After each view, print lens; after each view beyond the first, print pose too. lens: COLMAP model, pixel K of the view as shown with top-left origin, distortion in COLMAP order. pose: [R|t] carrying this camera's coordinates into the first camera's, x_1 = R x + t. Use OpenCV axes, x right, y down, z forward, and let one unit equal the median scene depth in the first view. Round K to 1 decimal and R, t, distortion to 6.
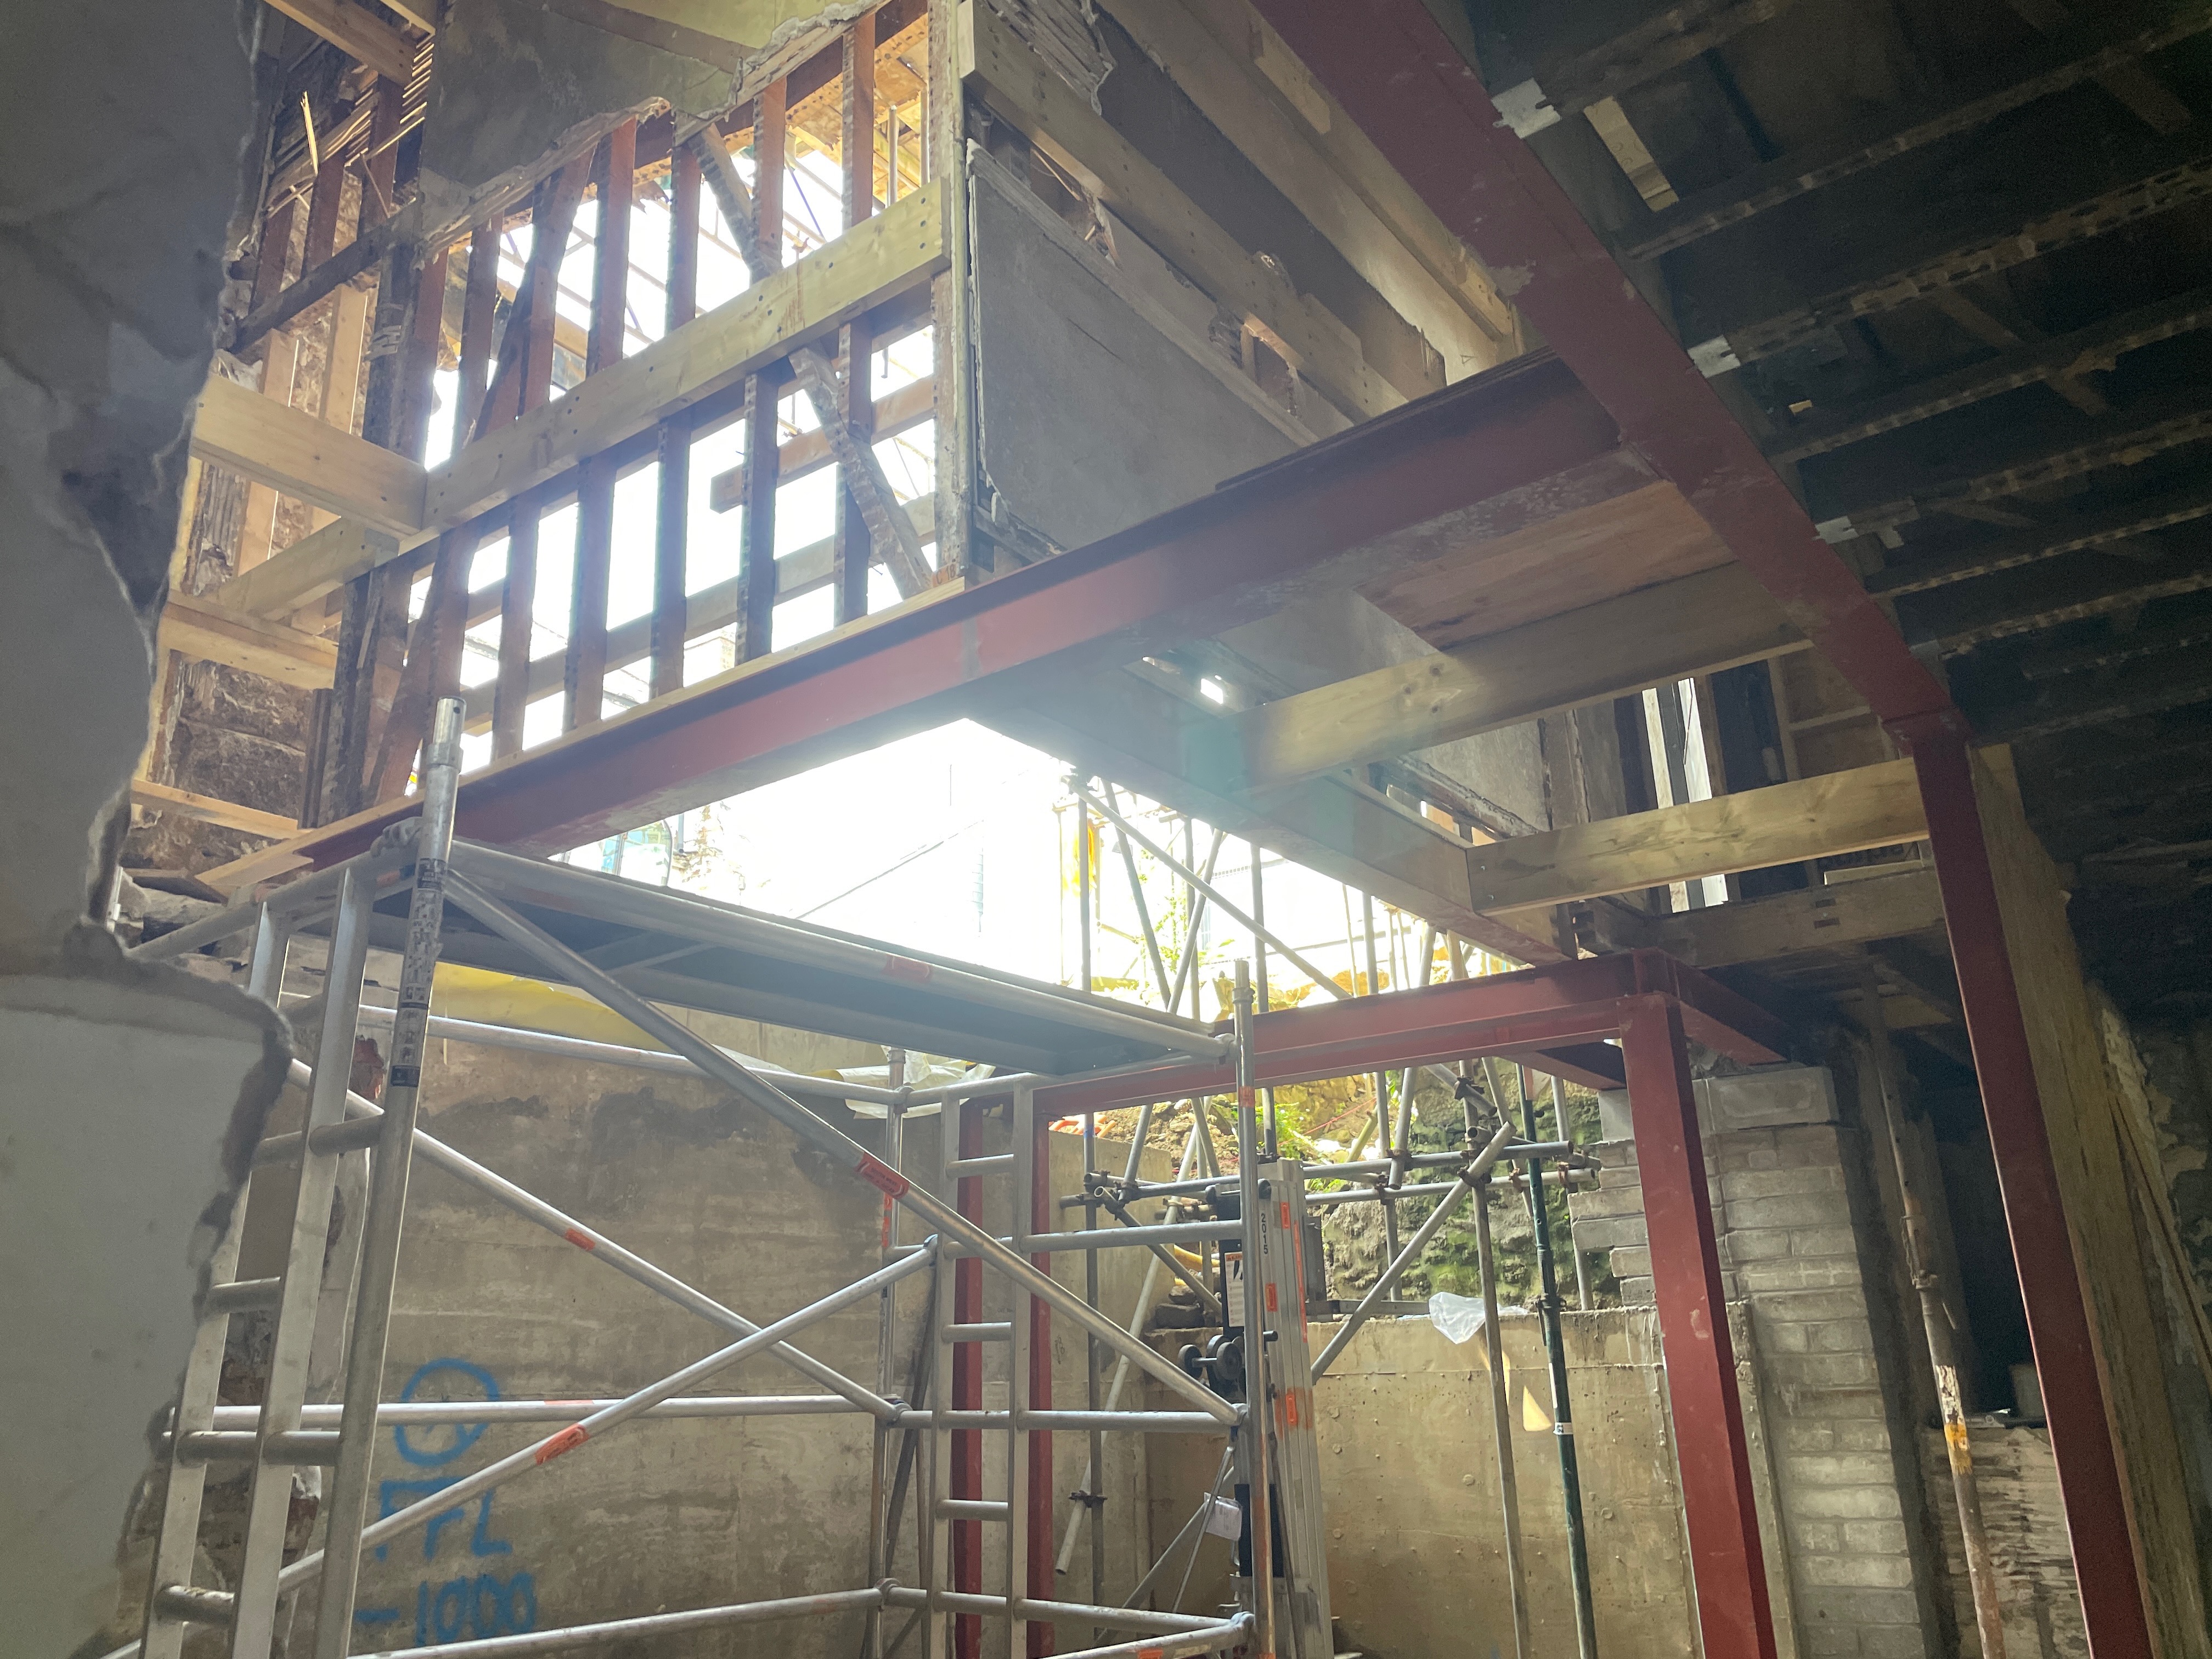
lens RADIAL K [[1672.2, 0, 1102.7], [0, 1672.2, 827.6], [0, 0, 1]] dist [-0.008140, -0.017082]
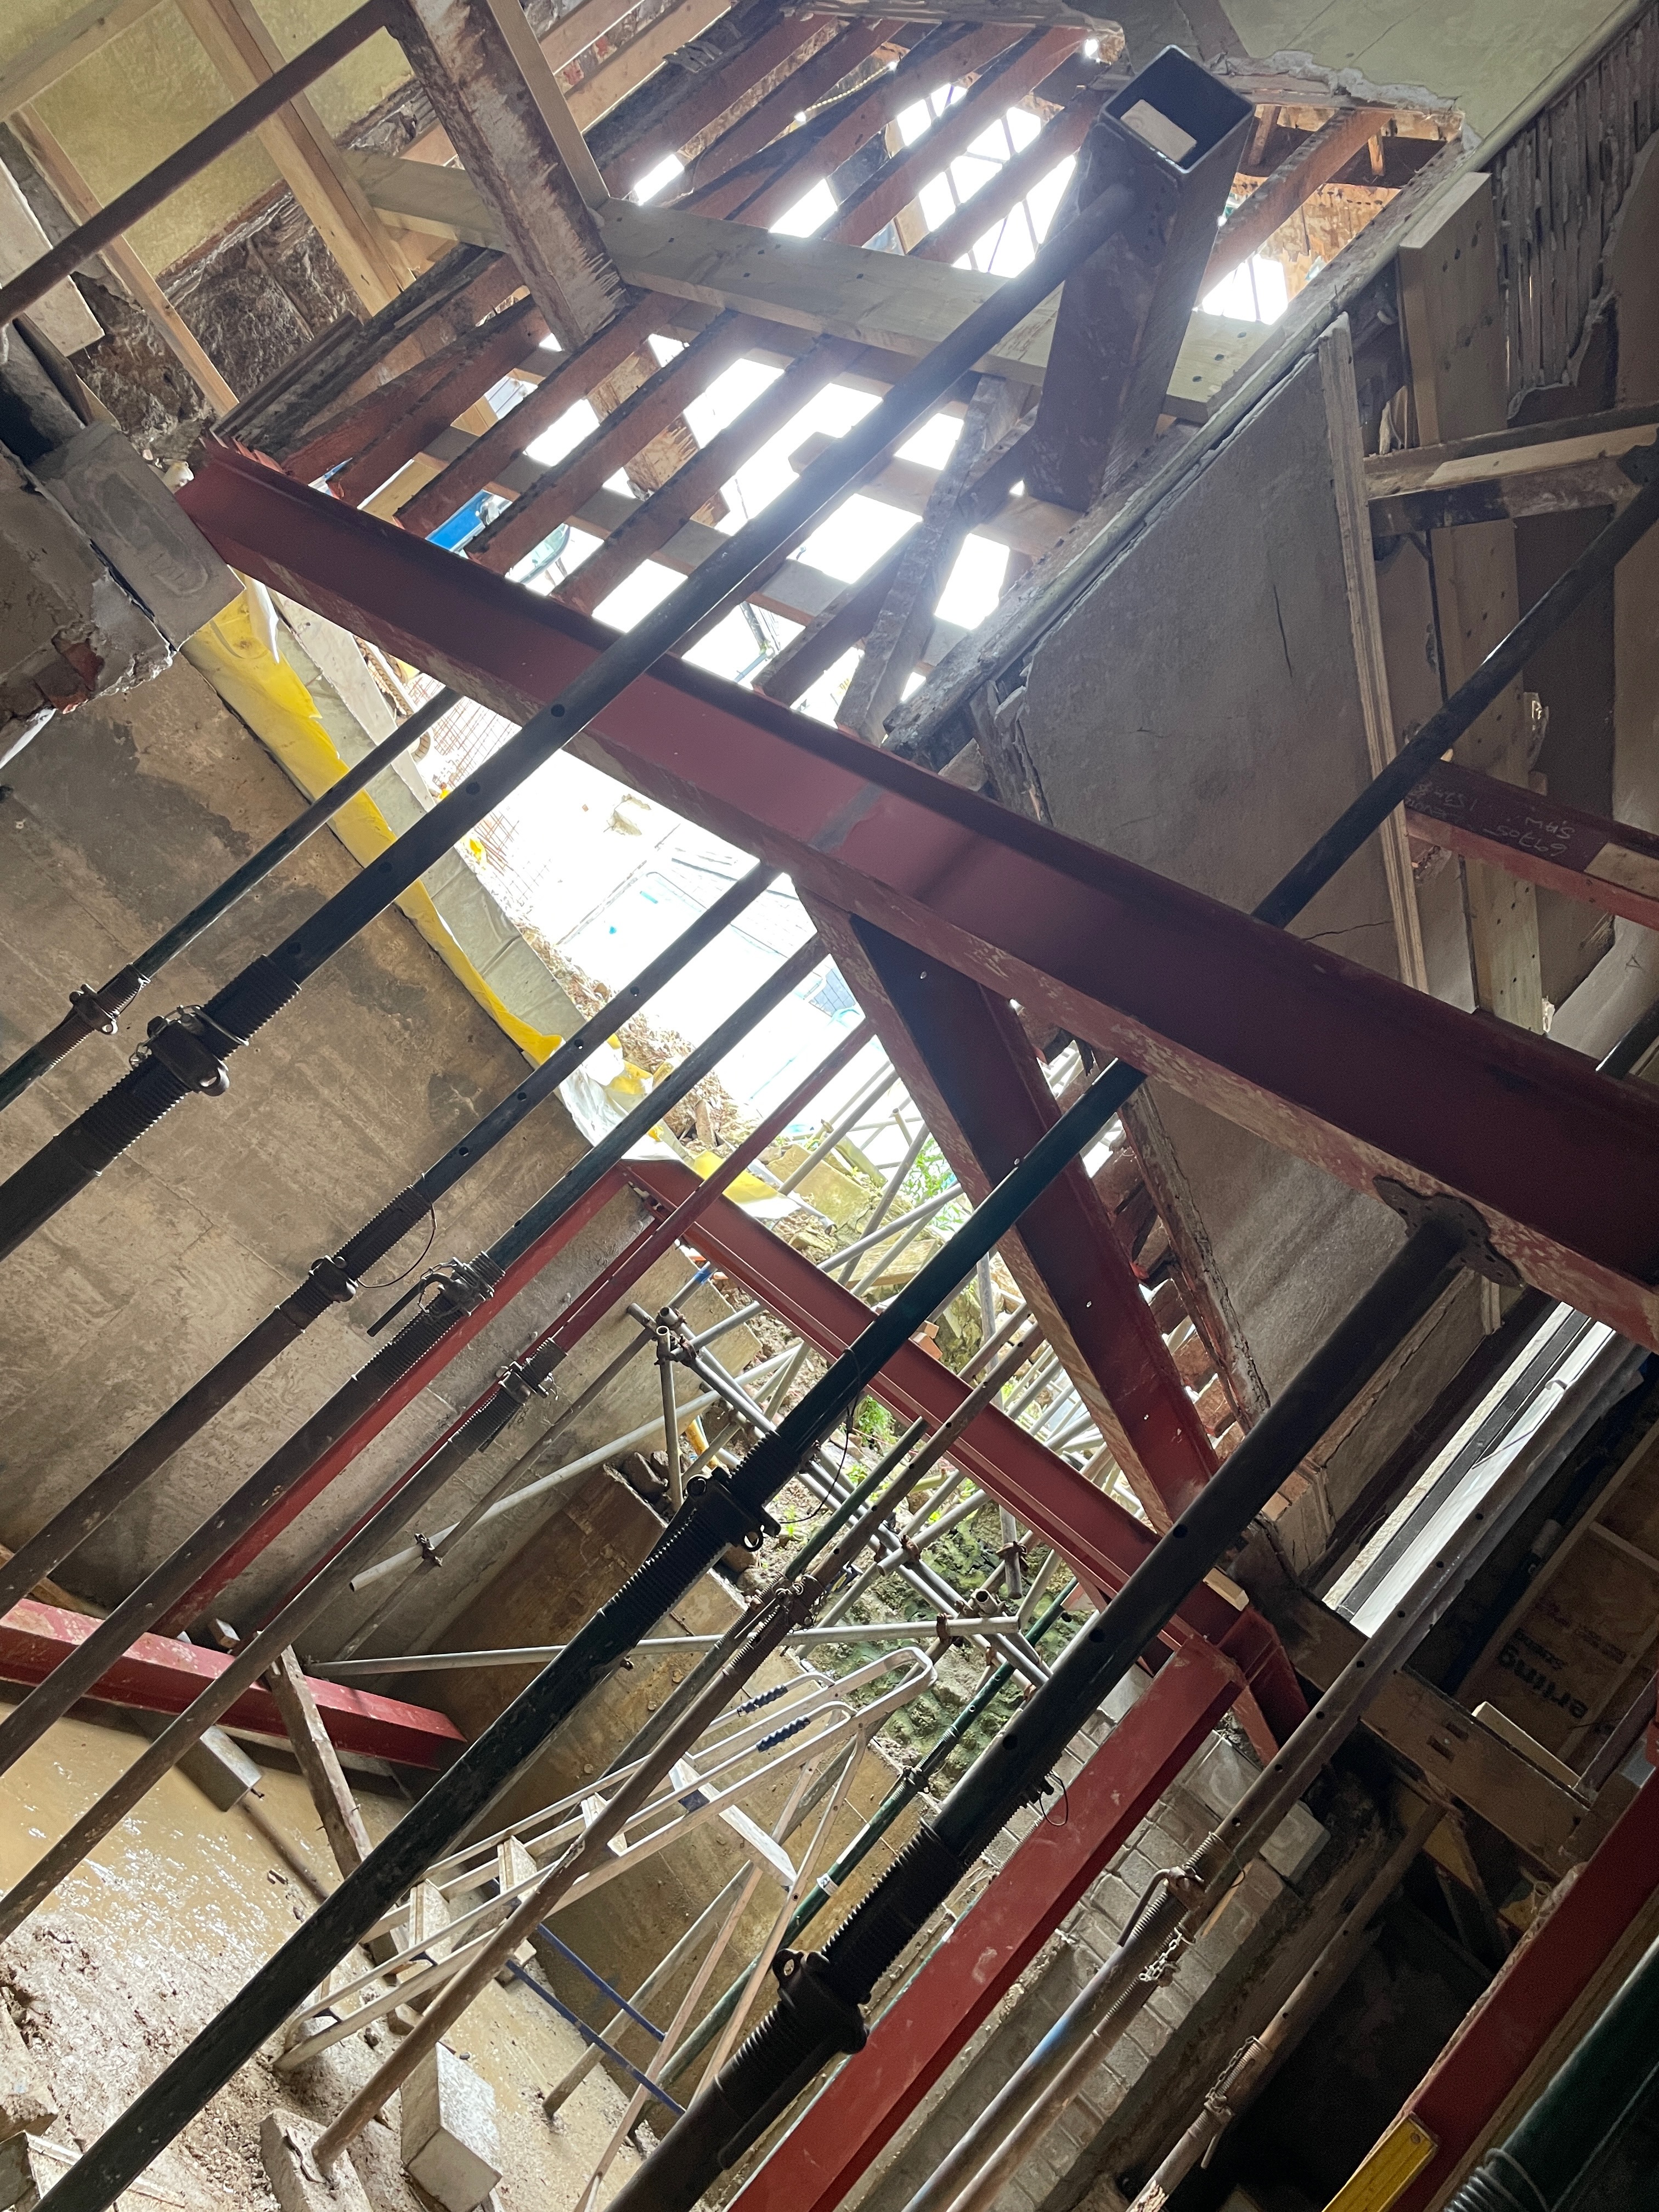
lens RADIAL K [[1672.2, 0, 826.0], [0, 1672.2, 1103.1], [0, 0, 1]] dist [-0.008140, -0.017082]
pose [[0.710915, 0.701528, -0.049580, 0.022641], [-0.692679, 0.710651, 0.123170, -0.053314], [0.121641, -0.053220, 0.991146, 0.124504]]
